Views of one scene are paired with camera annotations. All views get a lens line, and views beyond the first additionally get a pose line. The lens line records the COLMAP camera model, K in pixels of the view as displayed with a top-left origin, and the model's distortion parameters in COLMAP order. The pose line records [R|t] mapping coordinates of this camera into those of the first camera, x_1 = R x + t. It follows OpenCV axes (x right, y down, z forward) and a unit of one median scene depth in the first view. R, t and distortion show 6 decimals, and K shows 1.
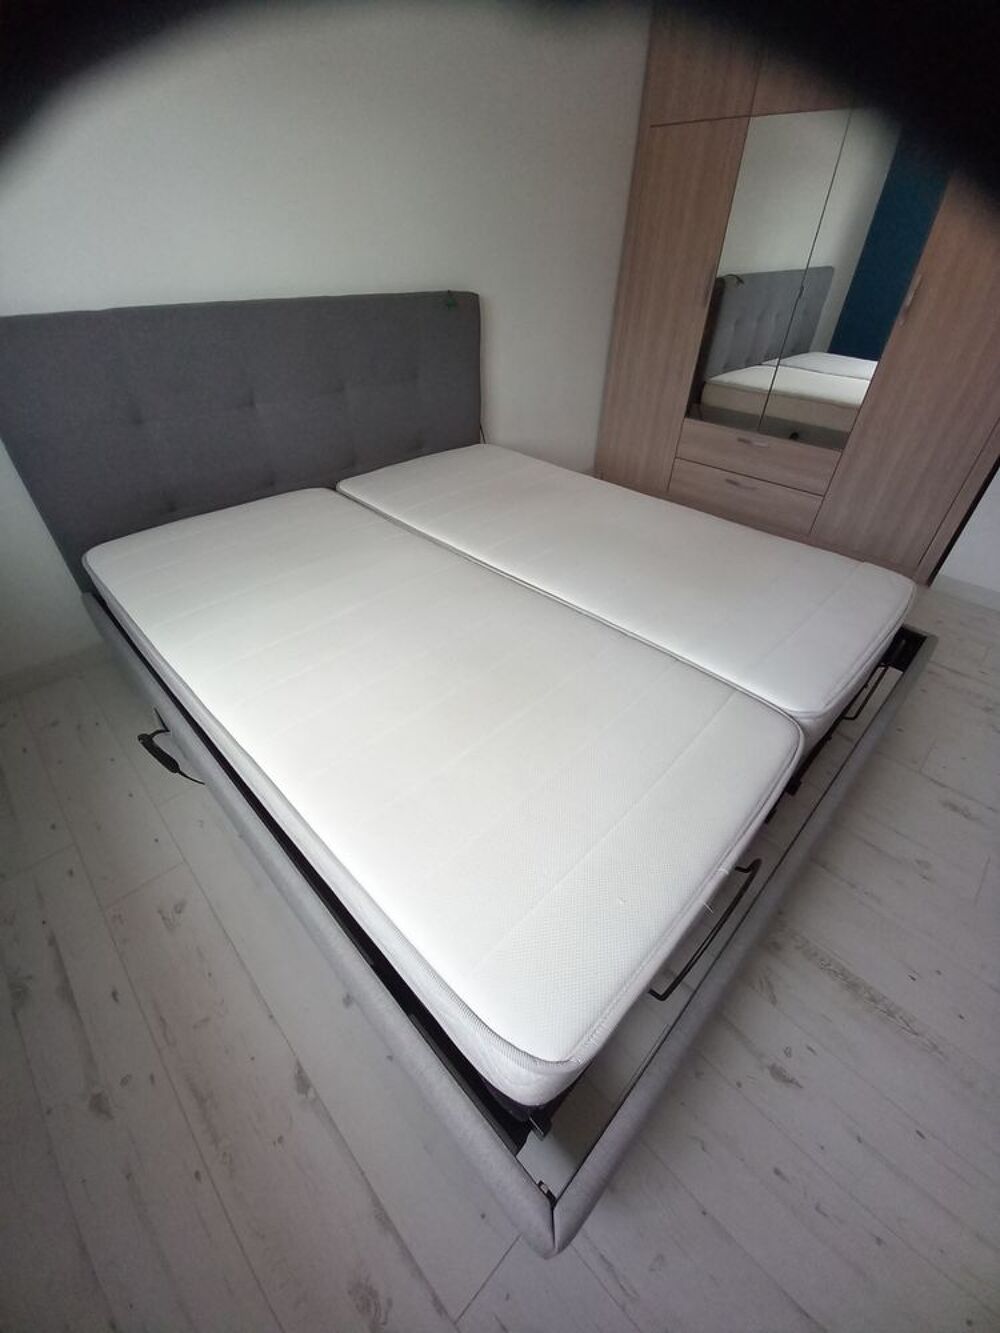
lens RADIAL K [[533.0, 0, 494.2], [0, 533.0, 670.7], [0, 0, 1]] dist [-0.013066, -0.002645]
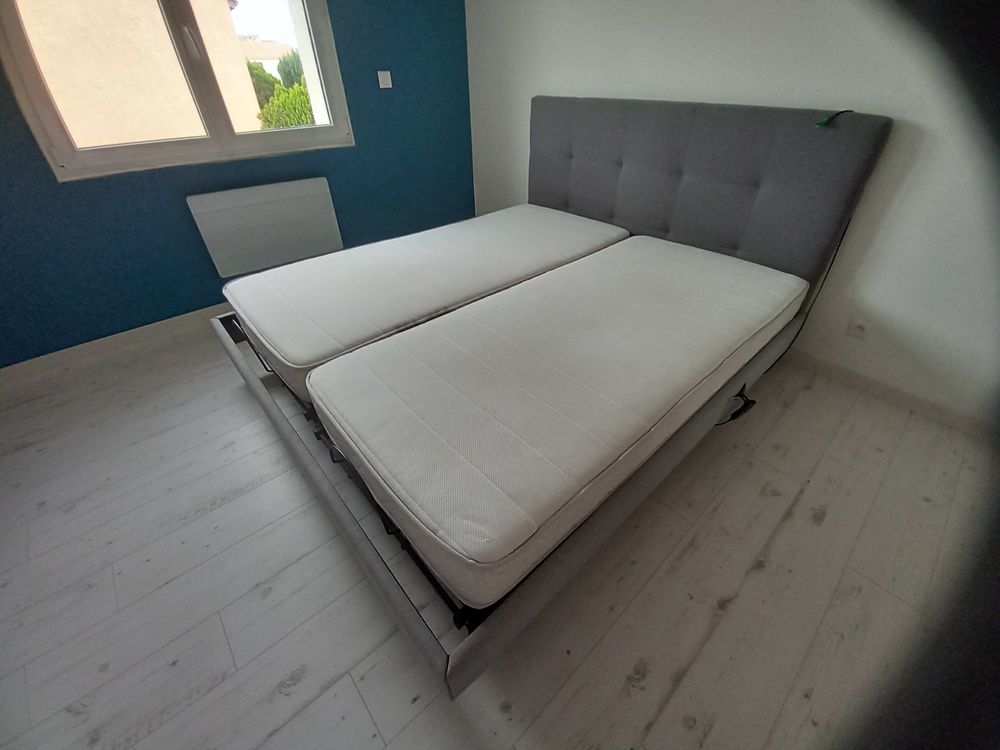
lens RADIAL K [[399.9, 0, 501.1], [0, 399.9, 374.5], [0, 0, 1]] dist [-0.013066, -0.002645]
pose [[-0.048194, 0.591236, -0.805057, 0.909951], [-0.615653, 0.617102, 0.490057, -0.488859], [0.786542, 0.519254, 0.334256, 0.659041]]
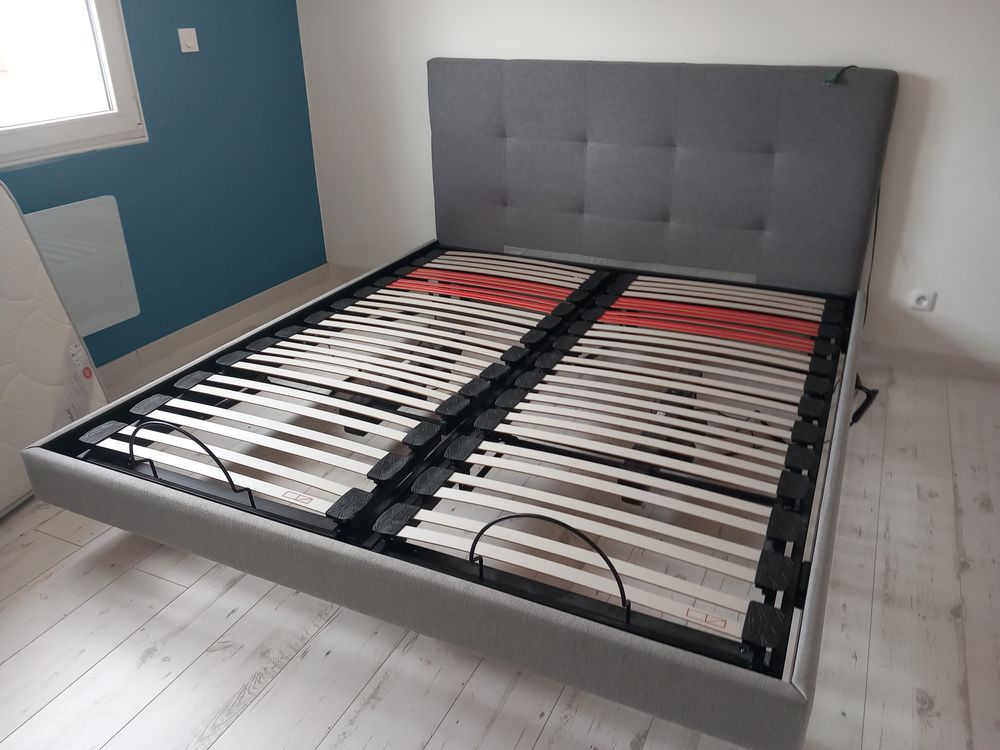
lens RADIAL K [[792.8, 0, 505.3], [0, 792.8, 367.9], [0, 0, 1]] dist [-0.003716, -0.020427]
pose [[0.346919, 0.375714, -0.859352, 1.160379], [-0.571085, 0.811438, 0.124220, -0.225575], [0.743982, 0.447669, 0.496068, 0.248266]]
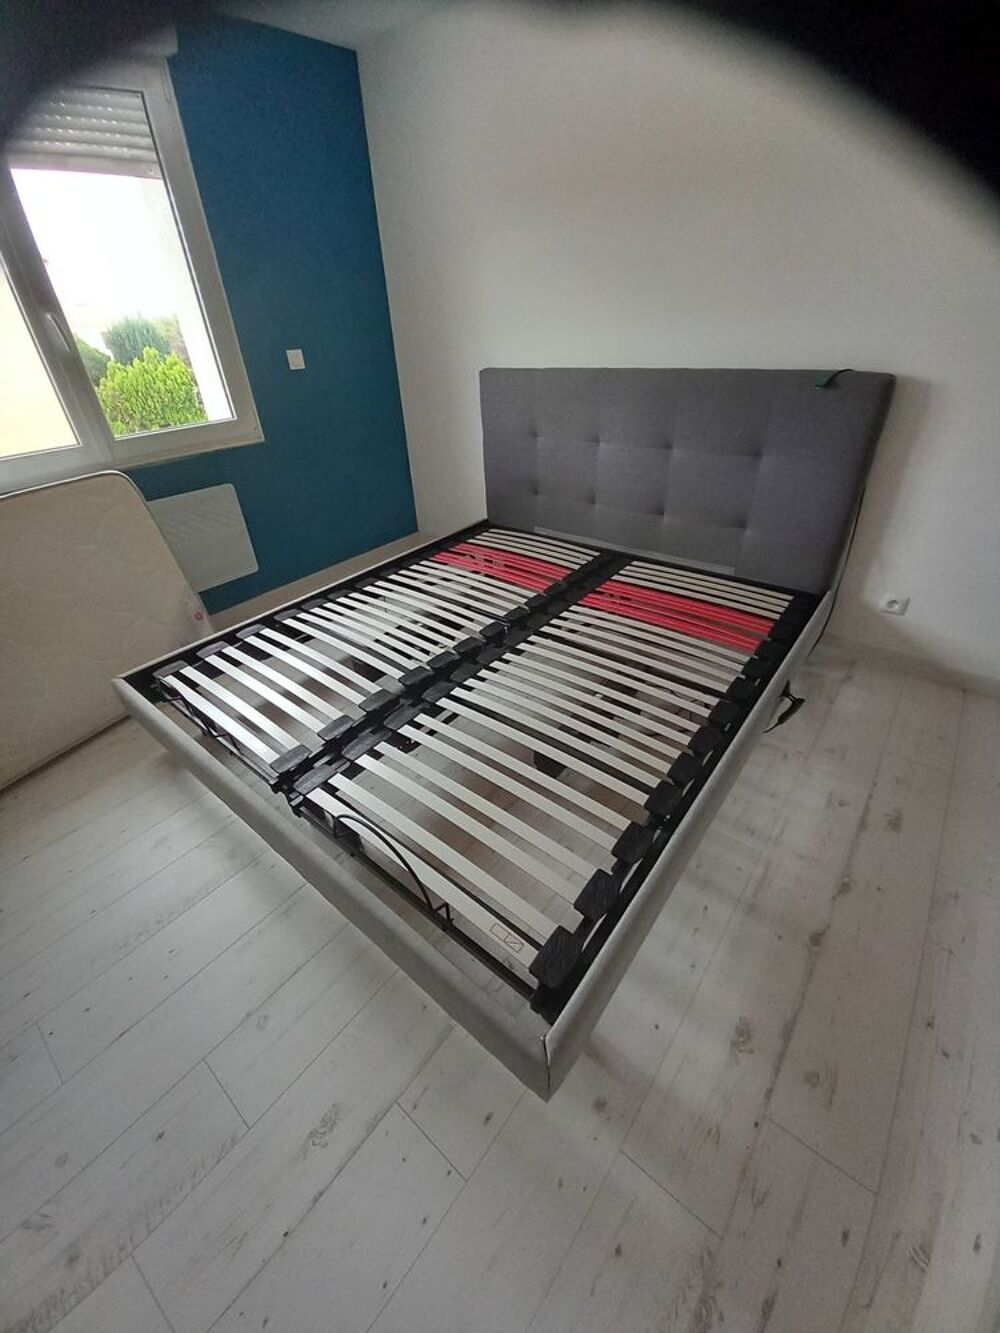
lens RADIAL K [[533.0, 0, 488.4], [0, 533.0, 667.6], [0, 0, 1]] dist [-0.013066, -0.002645]
pose [[0.097471, 0.526491, -0.844575, 0.970005], [-0.576624, 0.721544, 0.383248, -0.456365], [0.811174, 0.449647, 0.373917, 0.542081]]
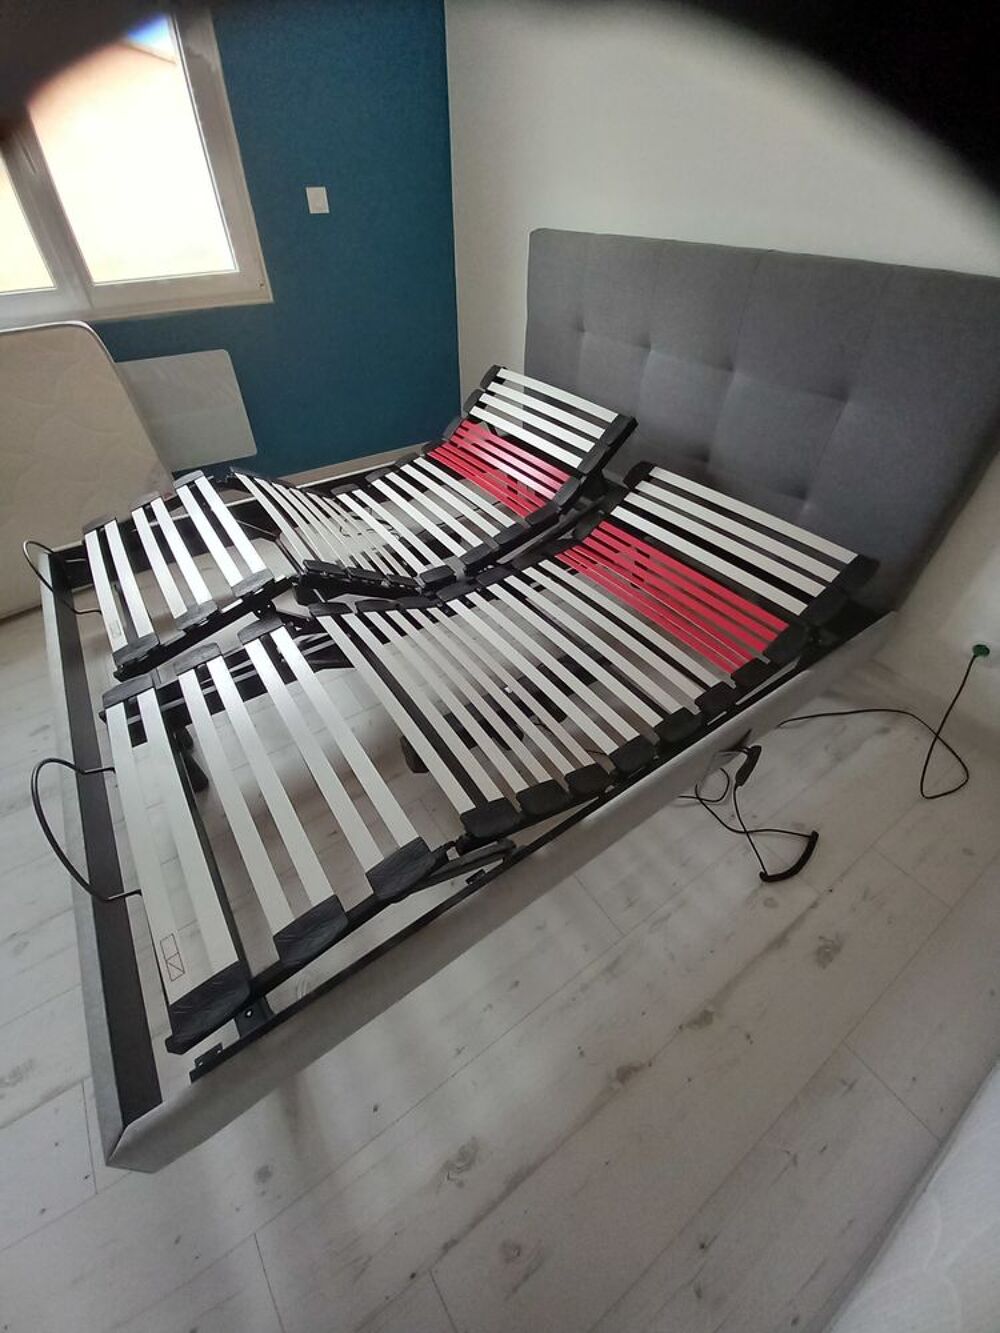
lens RADIAL K [[533.0, 0, 490.7], [0, 533.0, 662.8], [0, 0, 1]] dist [-0.013066, -0.002645]
pose [[-0.185468, 0.655615, -0.731964, 0.753998], [-0.607670, 0.508858, 0.609755, -0.645278], [0.772230, 0.557882, 0.304020, 0.812623]]
